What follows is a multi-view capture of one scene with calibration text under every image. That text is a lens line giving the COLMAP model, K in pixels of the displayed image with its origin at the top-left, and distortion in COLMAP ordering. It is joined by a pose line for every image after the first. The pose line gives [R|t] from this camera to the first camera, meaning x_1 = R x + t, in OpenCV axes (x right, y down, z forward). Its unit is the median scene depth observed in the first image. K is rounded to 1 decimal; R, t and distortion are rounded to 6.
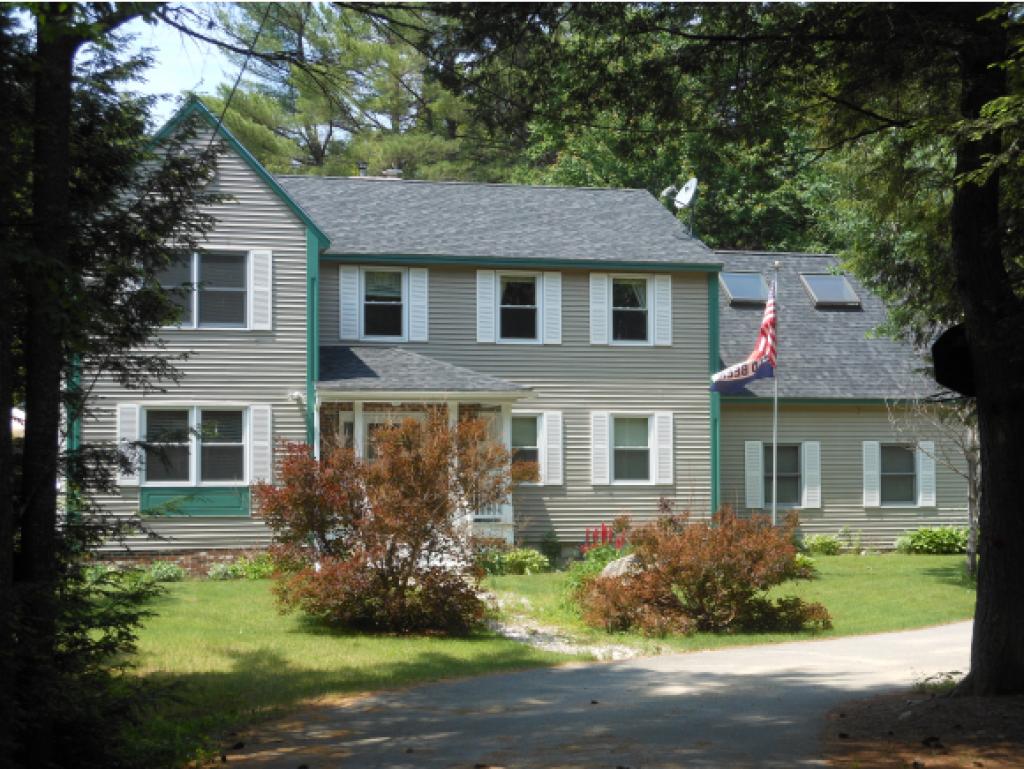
lens RADIAL K [[1972.0, 0, 511.3], [0, 1972.0, 384.3], [0, 0, 1]] dist [0.008894, 0.000000]
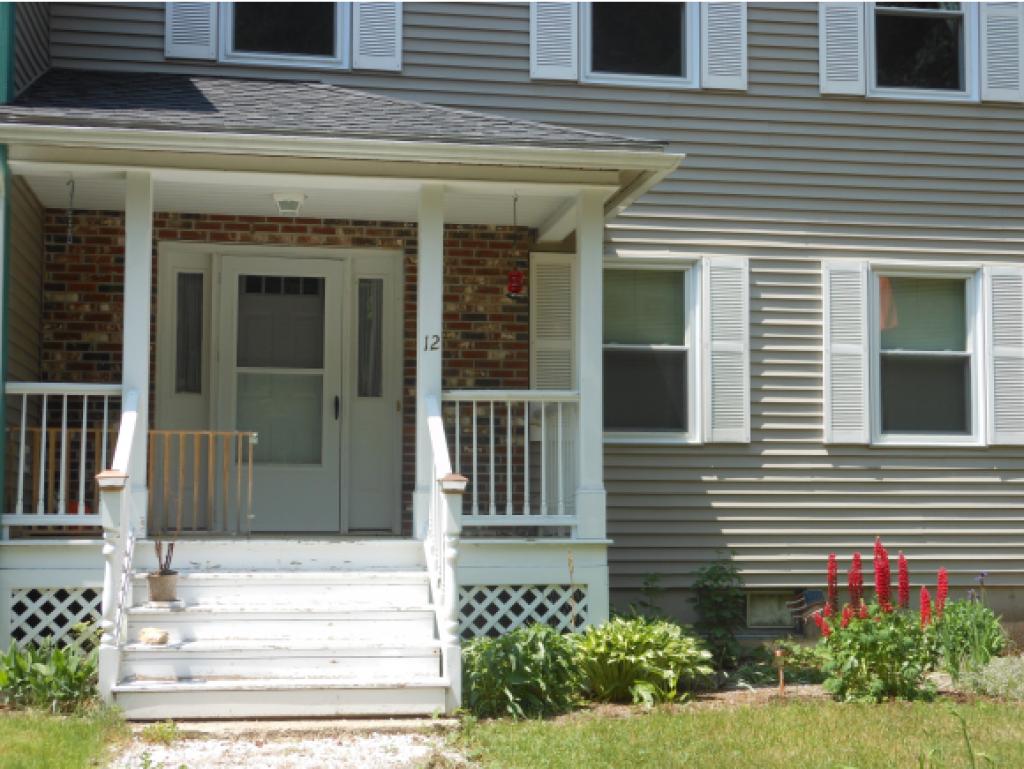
lens RADIAL K [[1504.6, 0, 512.9], [0, 1504.6, 386.7], [0, 0, 1]] dist [0.012830, 0.000000]
pose [[0.992287, -0.001858, -0.123948, 0.016092], [-0.001347, 0.999667, -0.025772, 0.047601], [0.123954, 0.025740, 0.991954, 0.696431]]
